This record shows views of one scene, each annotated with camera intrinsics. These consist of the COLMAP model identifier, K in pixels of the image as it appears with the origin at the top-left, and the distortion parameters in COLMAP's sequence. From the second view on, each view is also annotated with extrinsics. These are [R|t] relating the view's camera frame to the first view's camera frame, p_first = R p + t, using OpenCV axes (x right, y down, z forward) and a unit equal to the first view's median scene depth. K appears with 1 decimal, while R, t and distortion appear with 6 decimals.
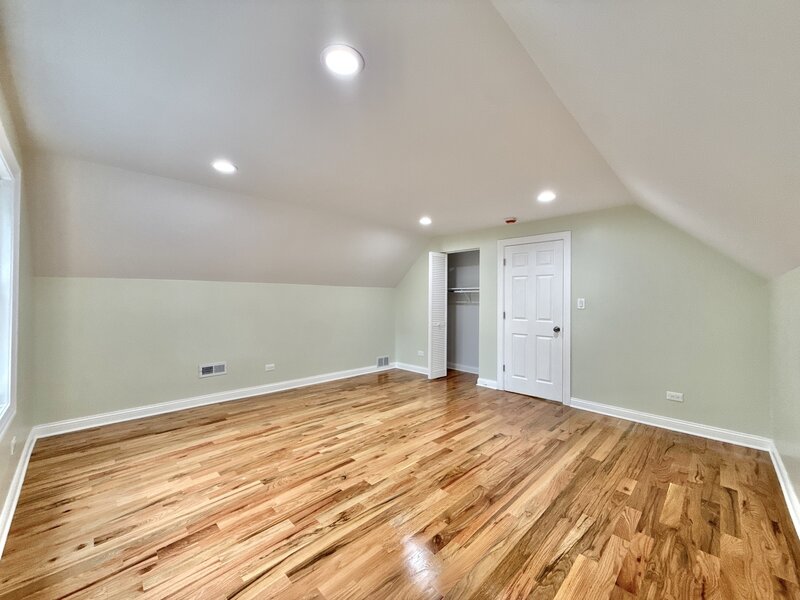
lens RADIAL K [[318.2, 0, 400.0], [0, 318.2, 300.0], [0, 0, 1]] dist [0.000257, -0.000021]
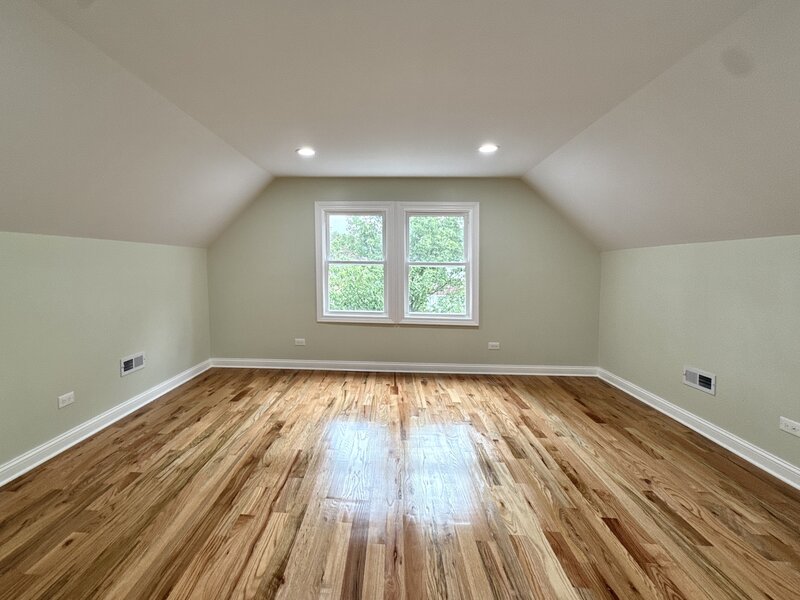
lens RADIAL K [[318.2, 0, 400.0], [0, 318.2, 300.0], [0, 0, 1]] dist [0.000257, -0.000021]
pose [[-0.654816, 0.066964, -0.752816, 0.586868], [-0.014164, 0.994805, 0.100810, -0.033564], [0.755656, 0.076675, -0.650465, 1.620830]]
